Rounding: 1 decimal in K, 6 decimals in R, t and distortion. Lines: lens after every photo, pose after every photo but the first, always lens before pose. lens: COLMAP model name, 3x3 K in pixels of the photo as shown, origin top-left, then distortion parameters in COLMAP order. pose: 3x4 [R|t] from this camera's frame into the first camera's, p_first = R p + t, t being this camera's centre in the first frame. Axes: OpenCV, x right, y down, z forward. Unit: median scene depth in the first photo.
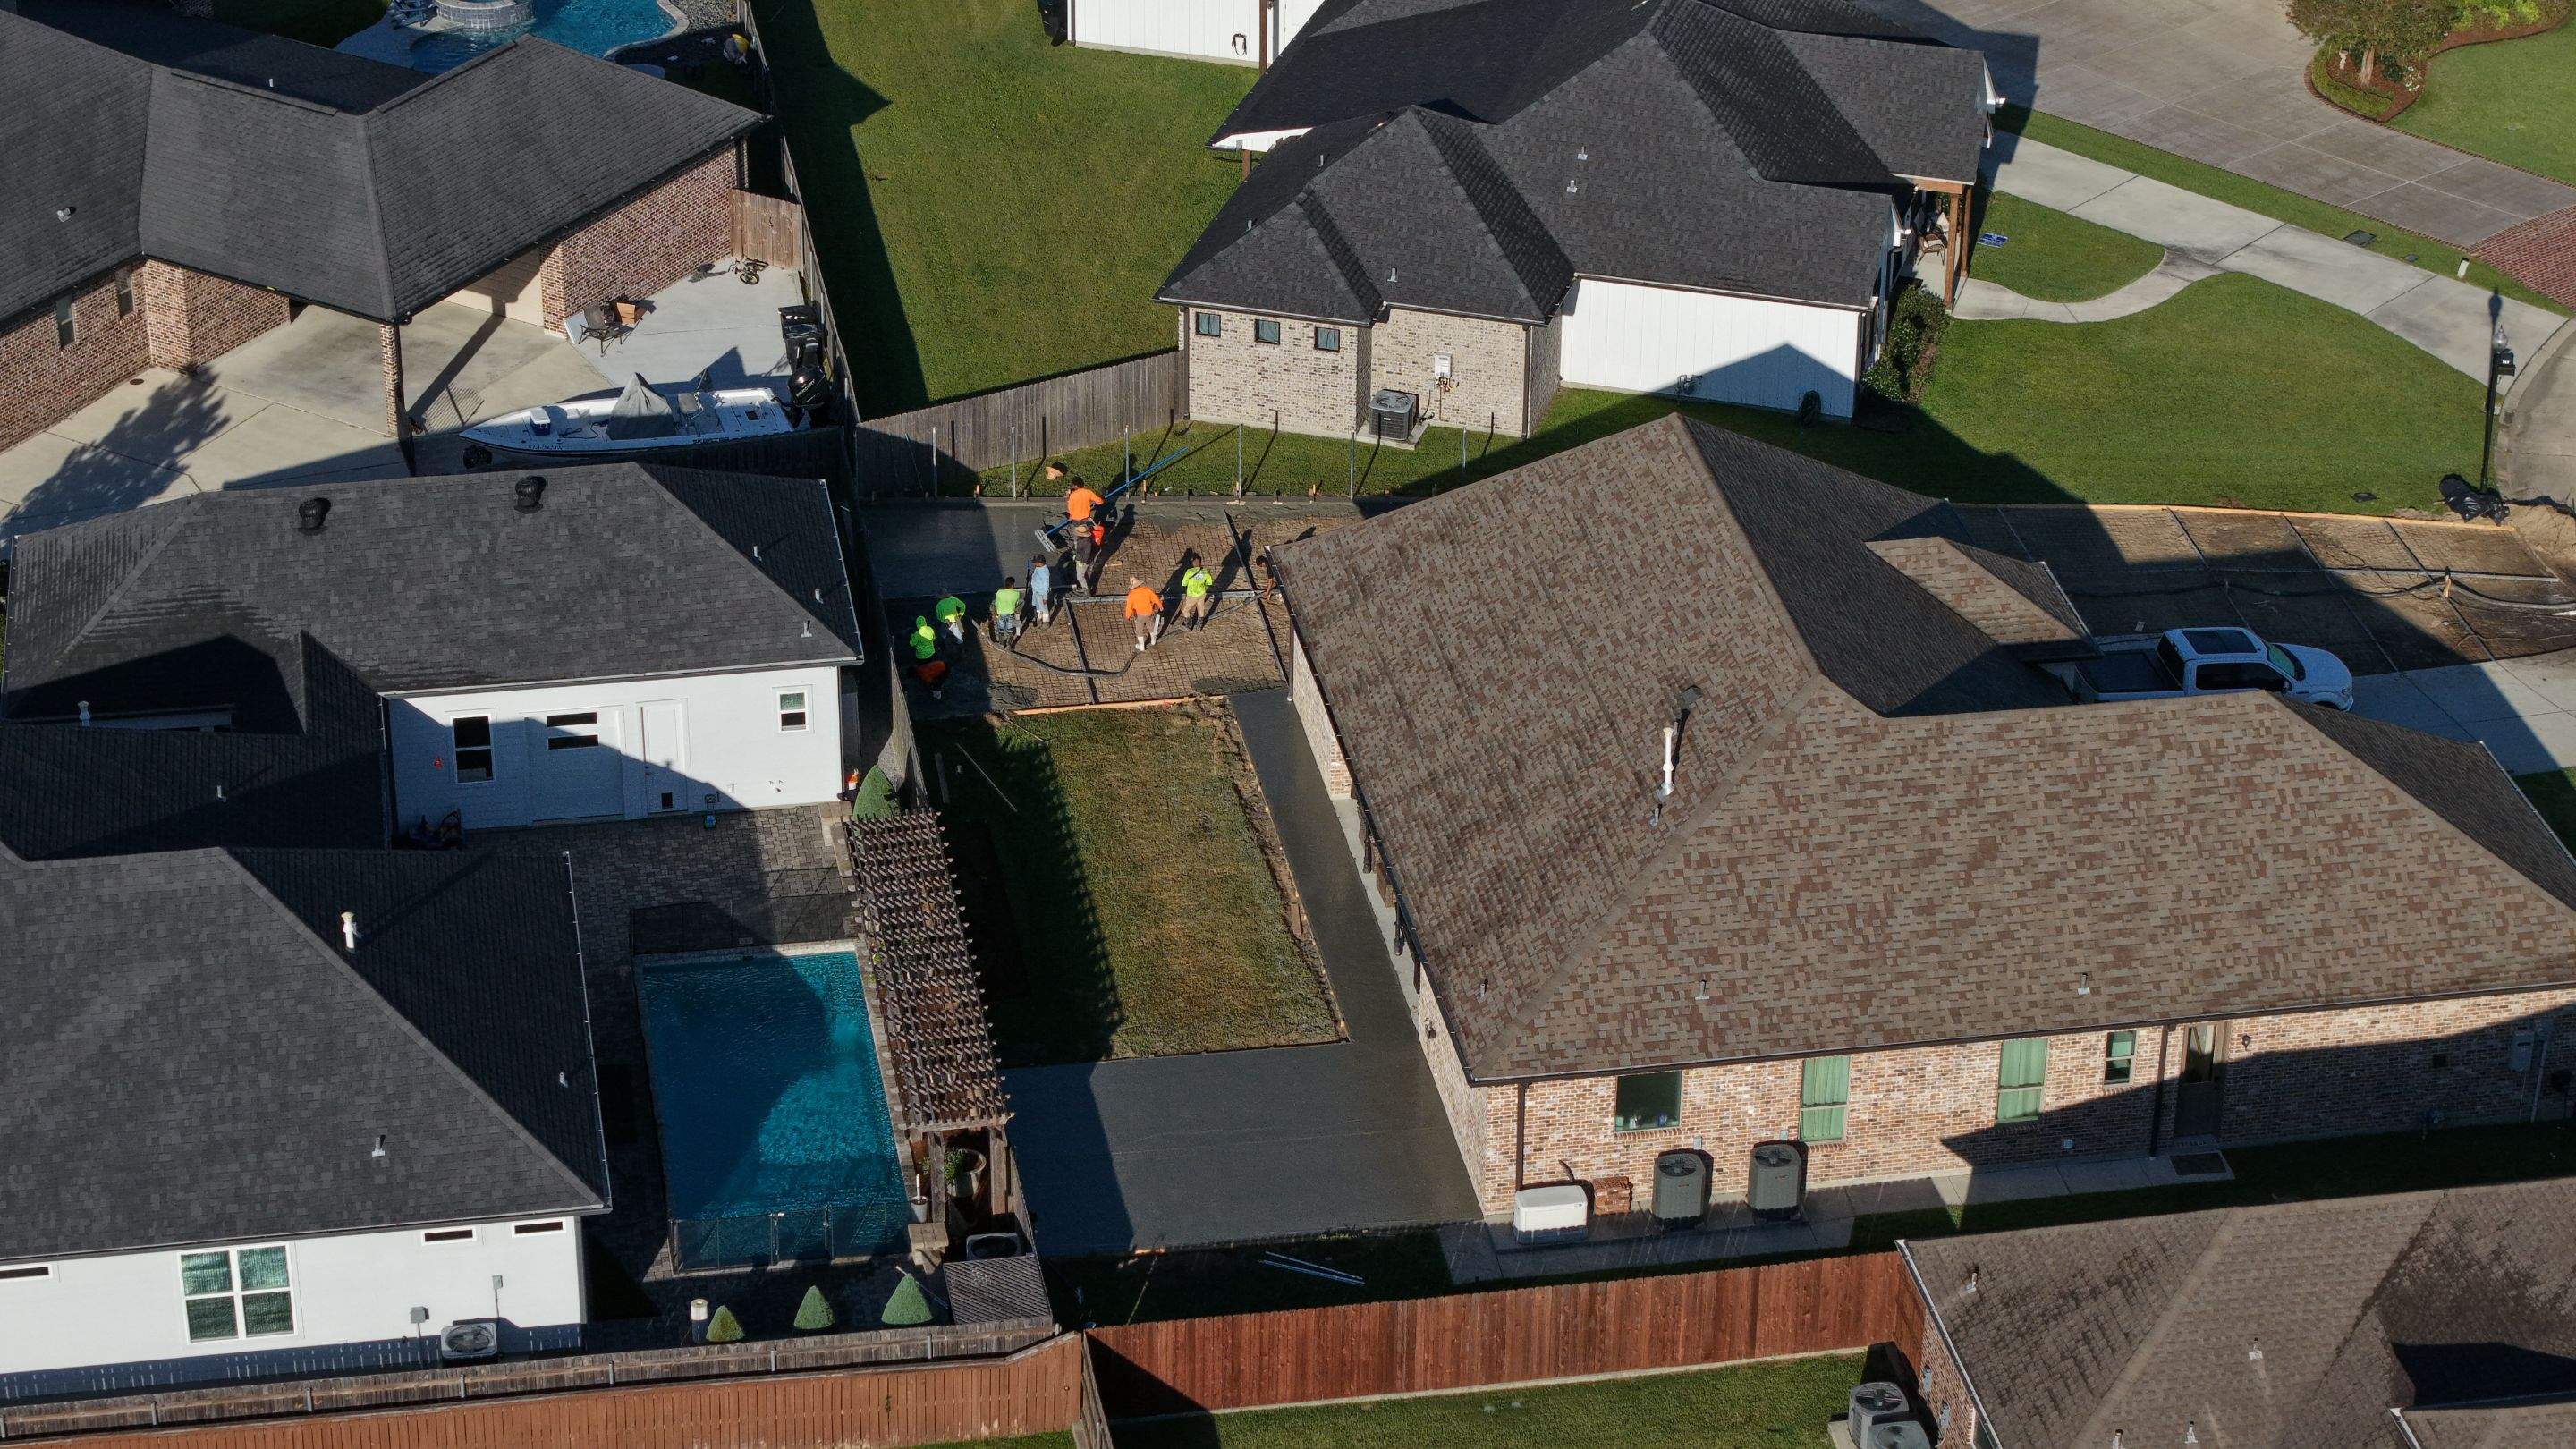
lens RADIAL K [[5427.8, 0, 1288.0], [0, 5427.8, 724.5], [0, 0, 1]] dist [-0.231132, 1.115430]
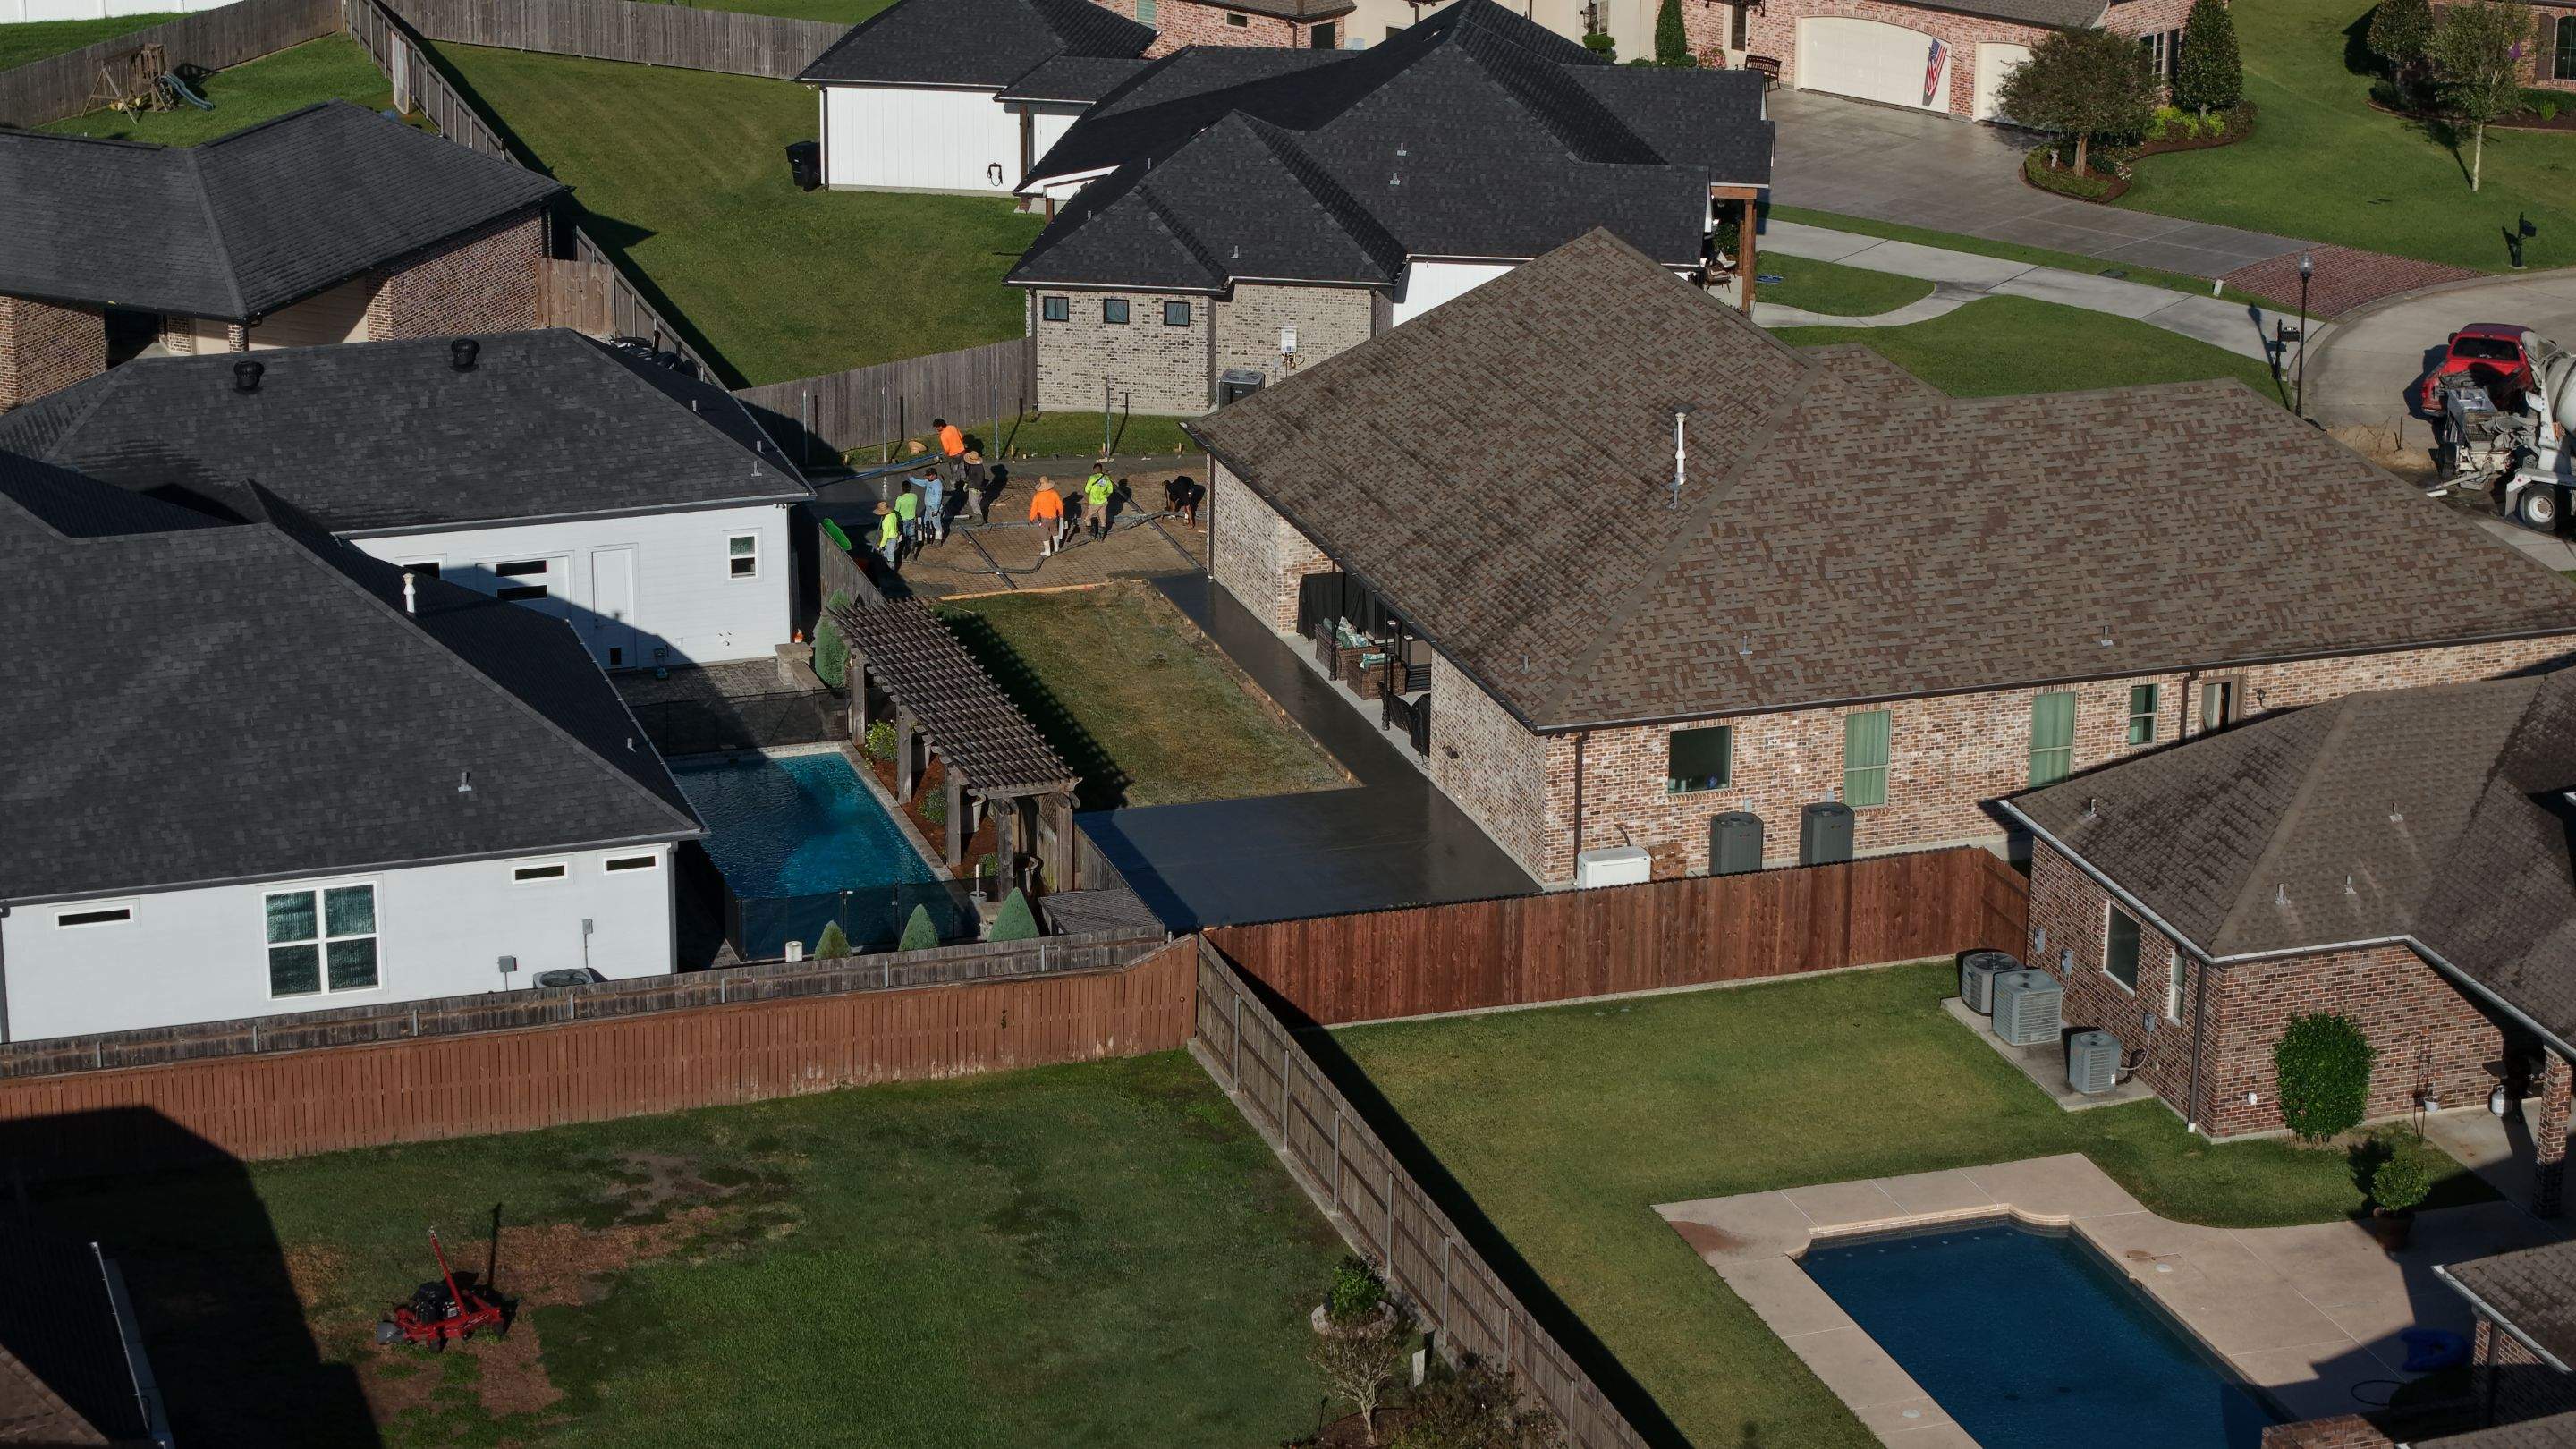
lens RADIAL K [[5427.8, 0, 1288.0], [0, 5427.8, 724.5], [0, 0, 1]] dist [-0.231132, 1.115430]
pose [[0.990388, -0.044575, 0.130941, -0.138239], [0.066241, 0.983884, -0.166085, 0.222159], [-0.121428, 0.173162, 0.977379, 0.029249]]
